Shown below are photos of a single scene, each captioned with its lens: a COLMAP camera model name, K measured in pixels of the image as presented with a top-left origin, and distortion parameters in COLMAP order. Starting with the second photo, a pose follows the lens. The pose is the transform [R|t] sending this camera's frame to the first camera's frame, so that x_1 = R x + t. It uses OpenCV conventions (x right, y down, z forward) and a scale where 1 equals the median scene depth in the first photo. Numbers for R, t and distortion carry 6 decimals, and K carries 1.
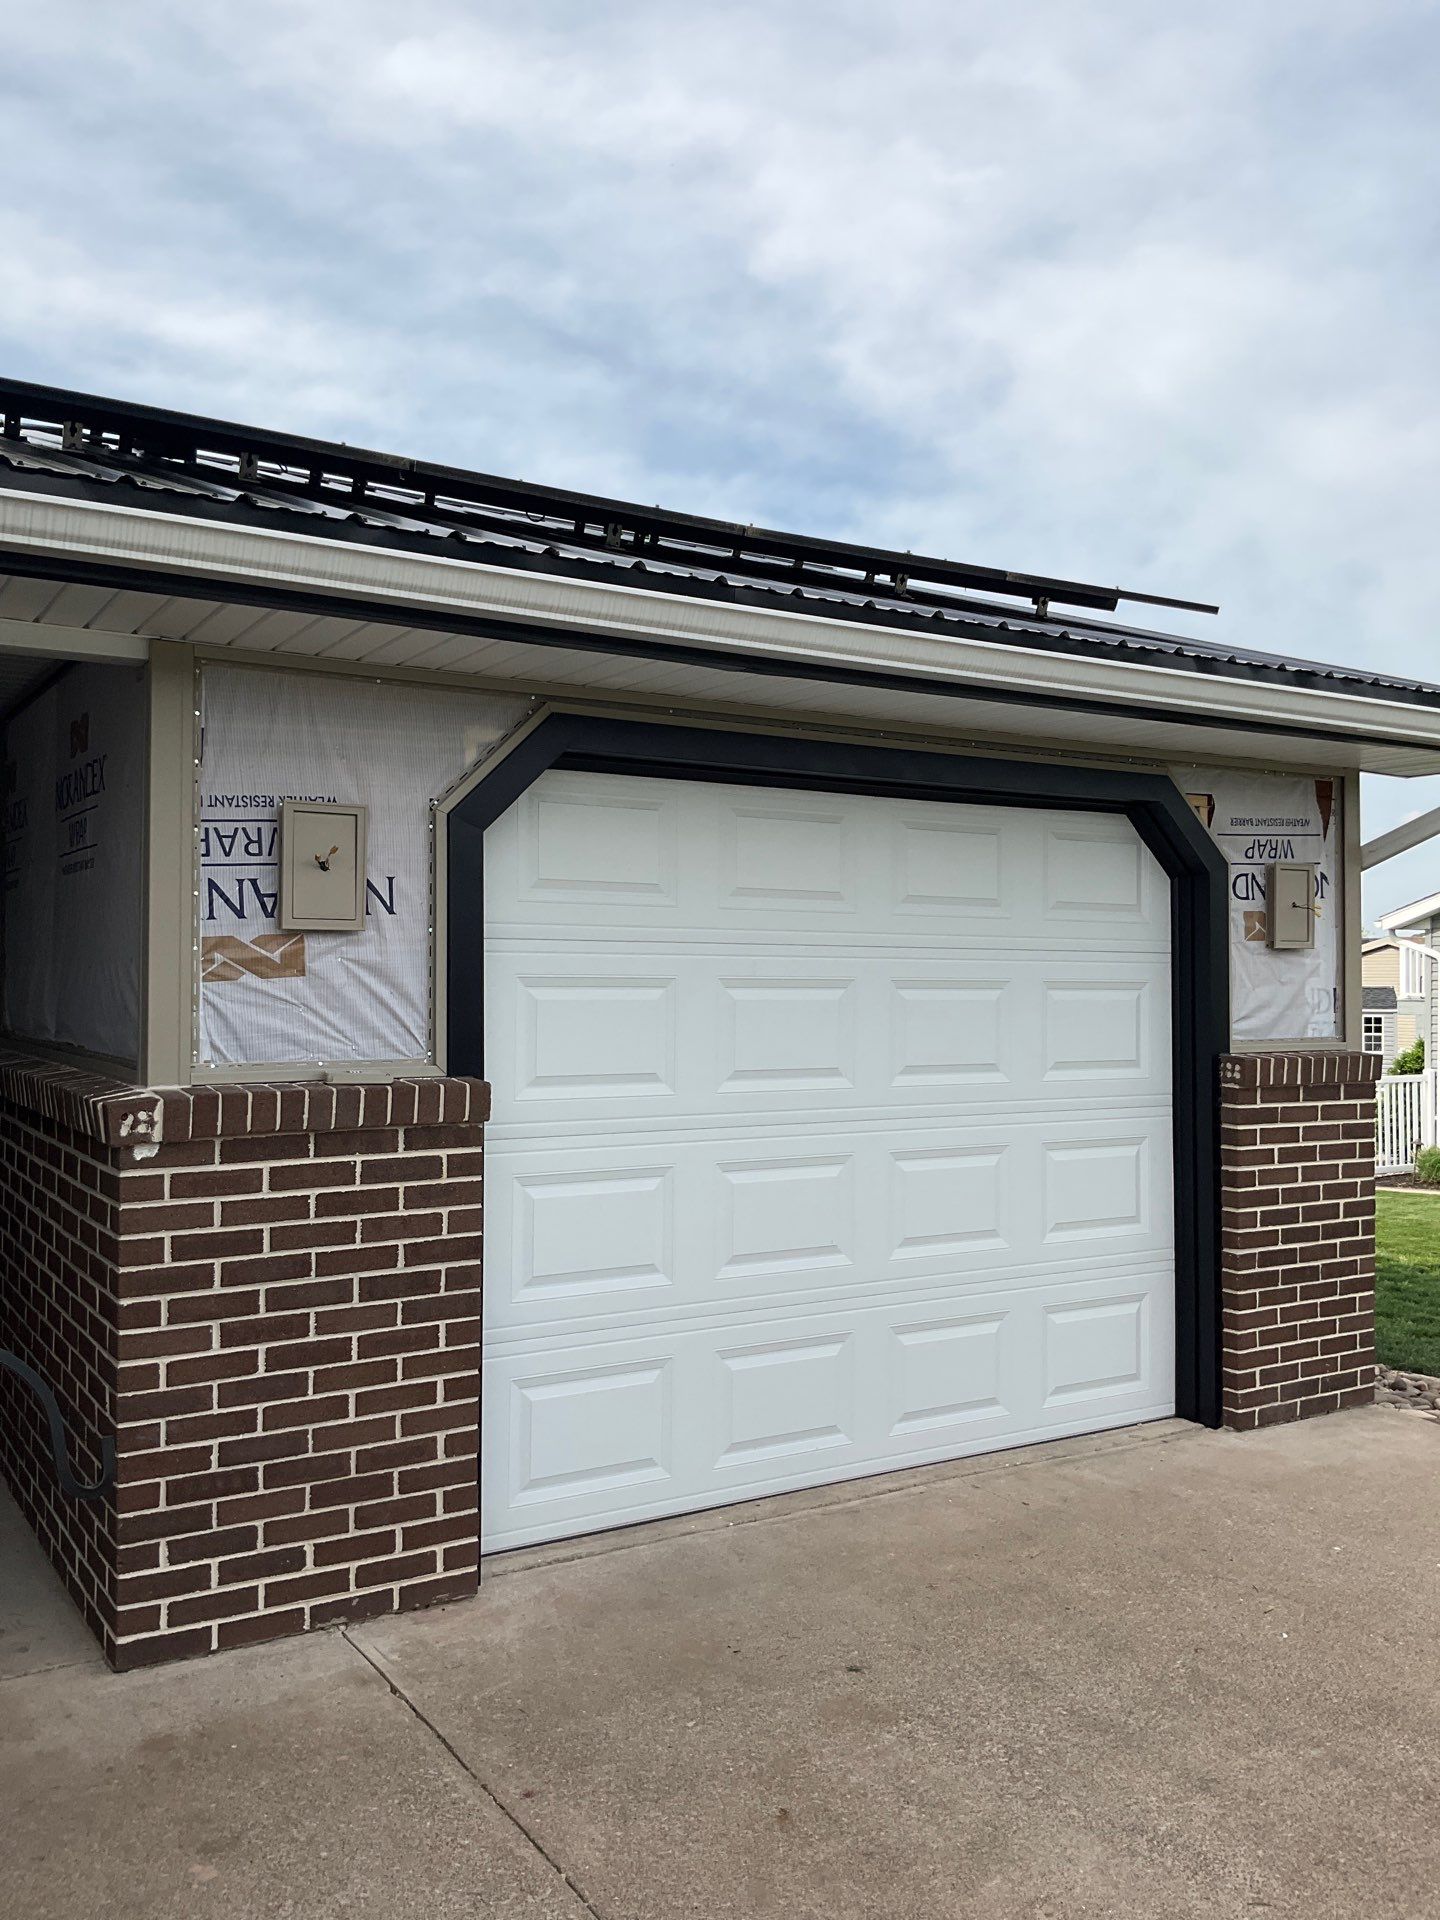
lens RADIAL K [[1586.2, 0, 710.5], [0, 1586.2, 945.6], [0, 0, 1]] dist [0.056185, -0.104072]
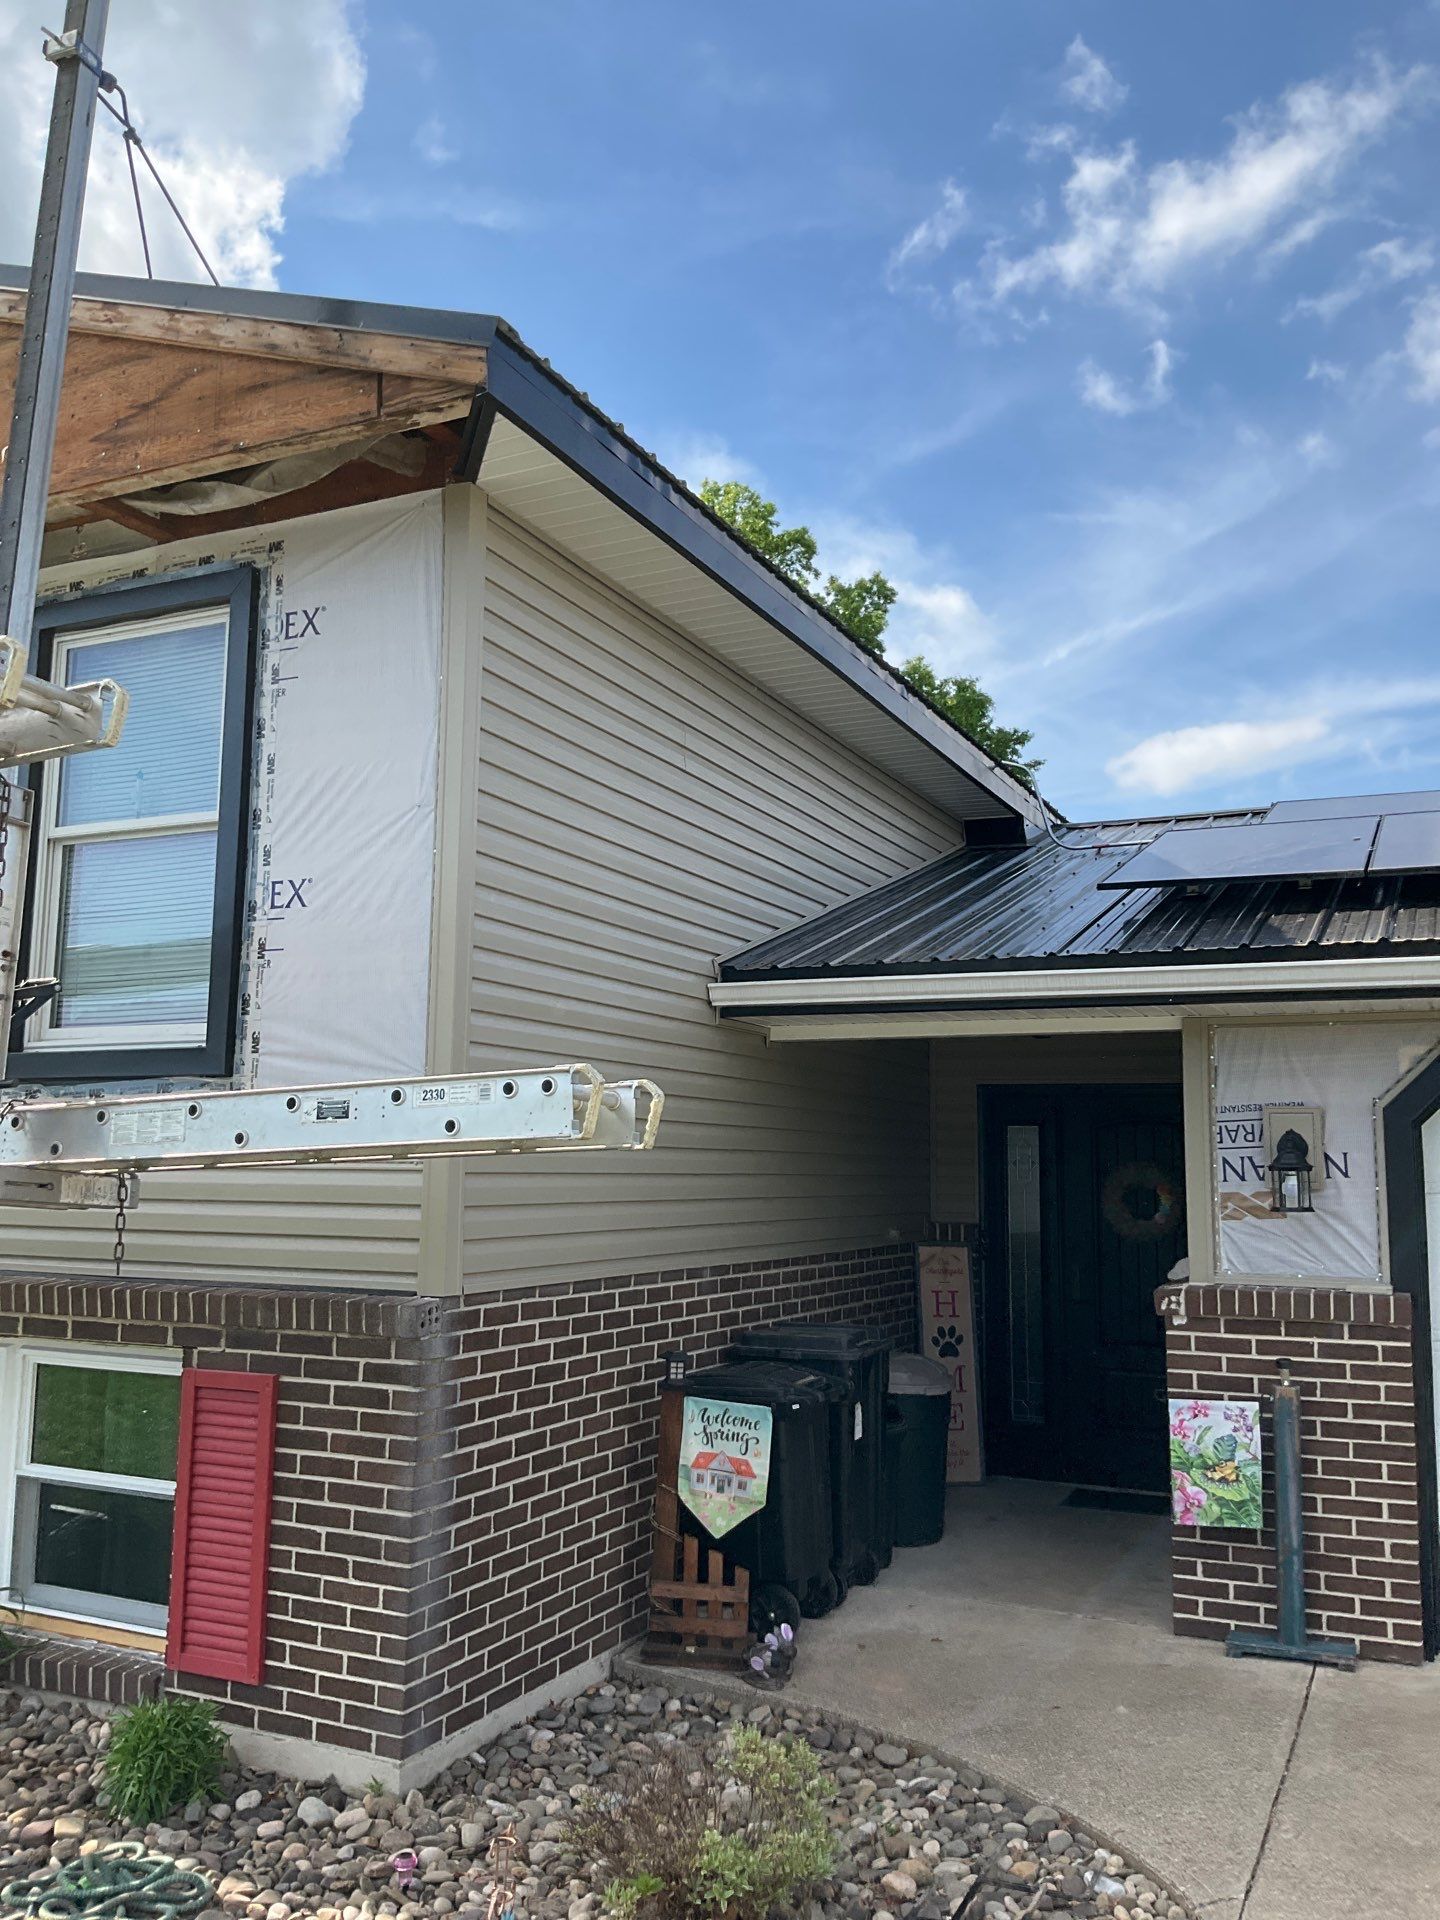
lens RADIAL K [[1586.2, 0, 725.7], [0, 1586.2, 965.1], [0, 0, 1]] dist [0.056185, -0.104072]
pose [[0.539326, -0.103800, -0.835675, 0.713601], [0.005000, 0.992751, -0.120084, -0.038500], [0.842082, 0.060586, 0.535936, -0.290363]]
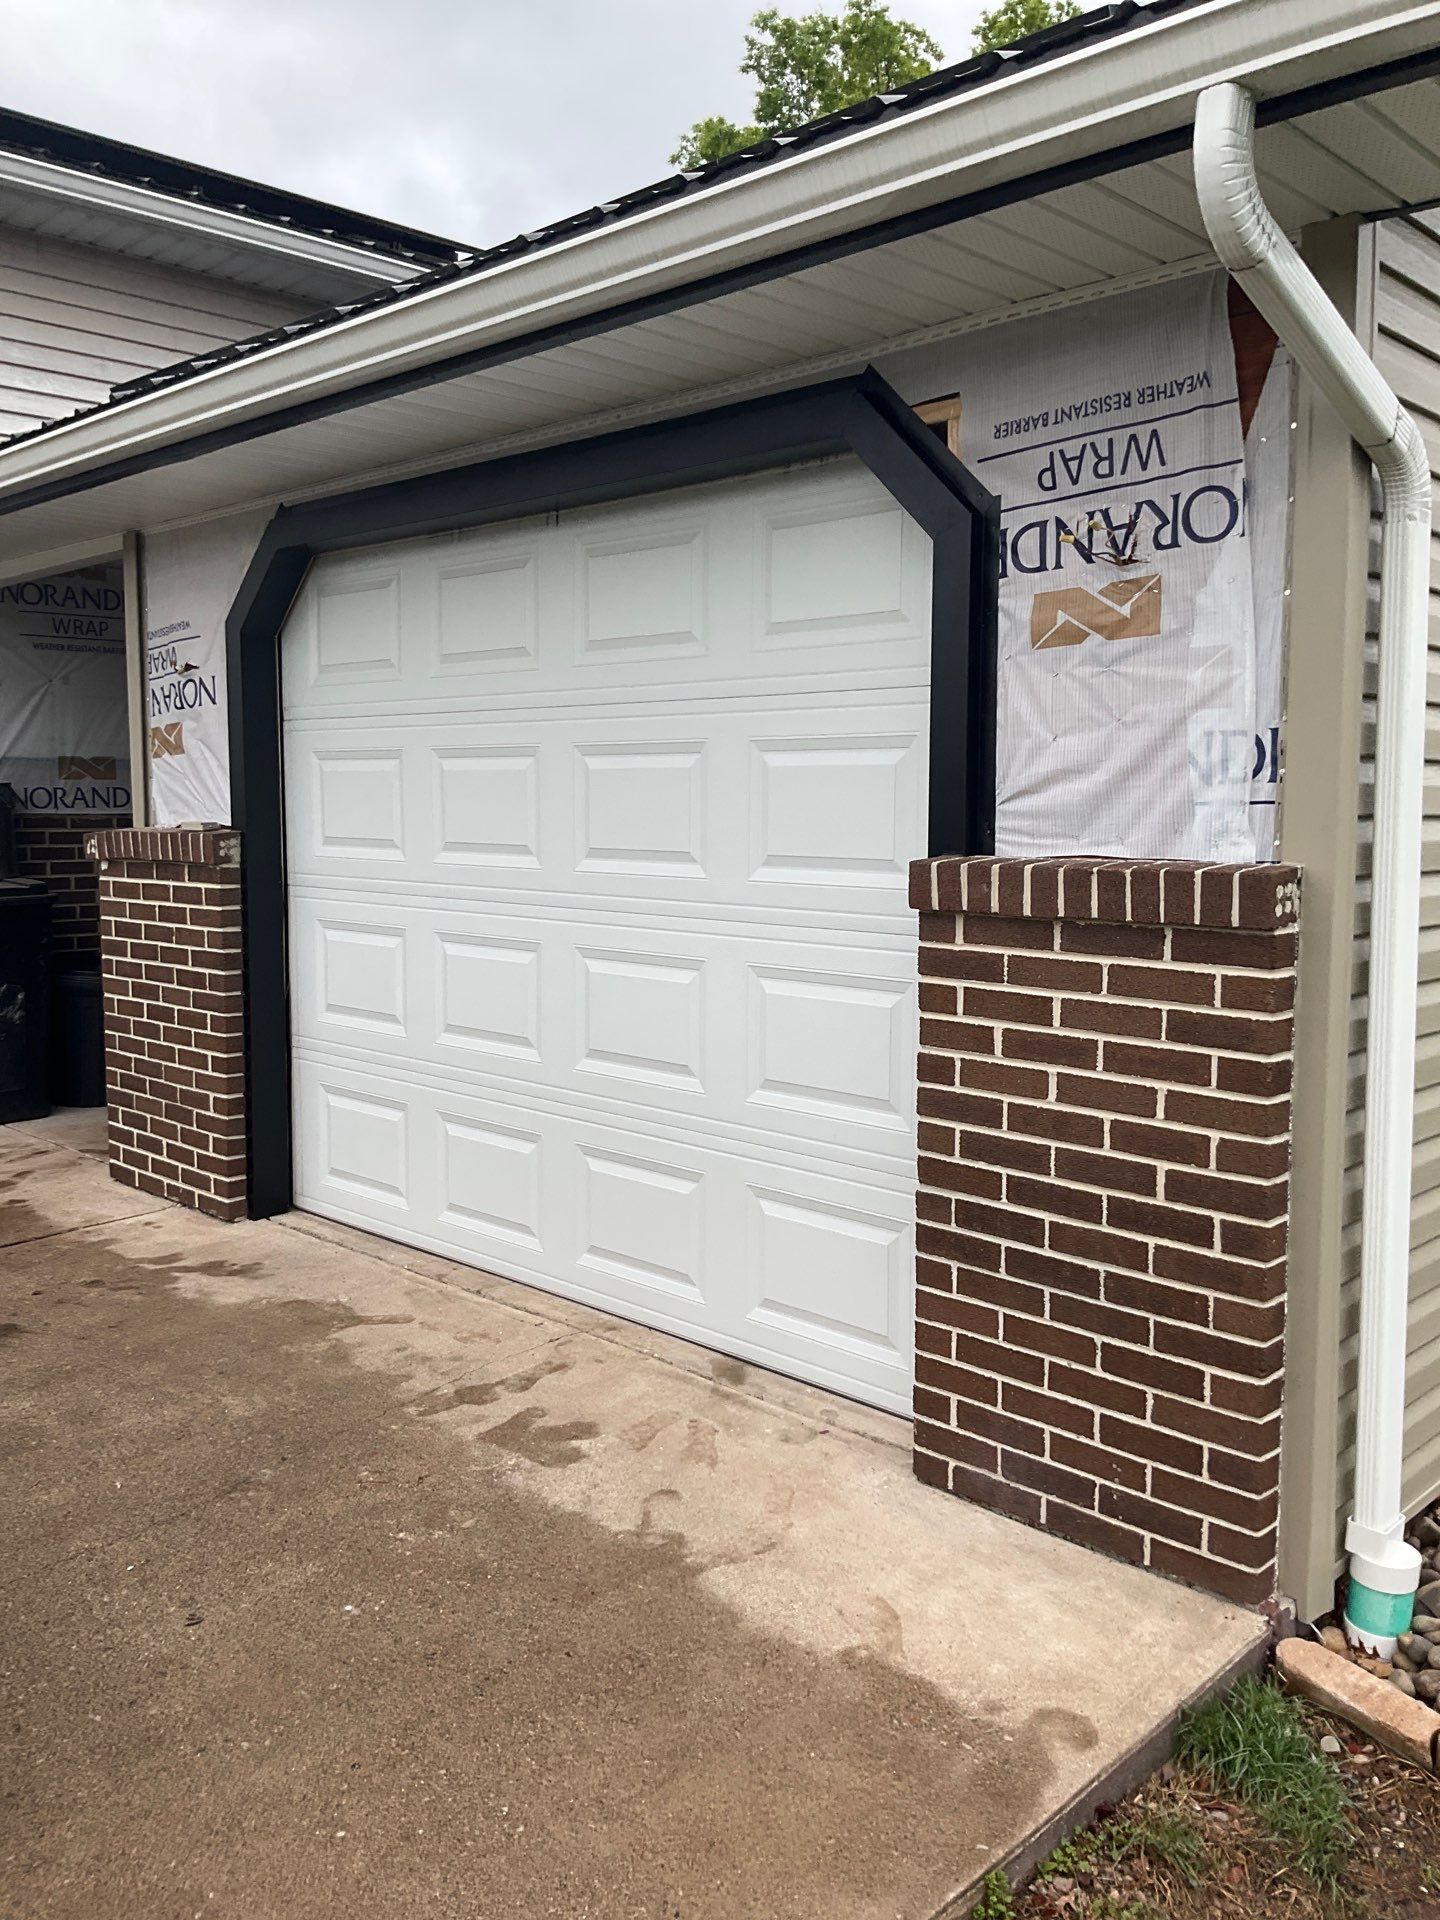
lens RADIAL K [[1586.2, 0, 736.6], [0, 1586.2, 948.9], [0, 0, 1]] dist [0.056185, -0.104072]
pose [[0.241940, 0.089324, -0.966171, 1.130230], [0.021595, 0.995011, 0.097398, 0.058414], [0.970051, -0.044429, 0.238804, 1.028871]]
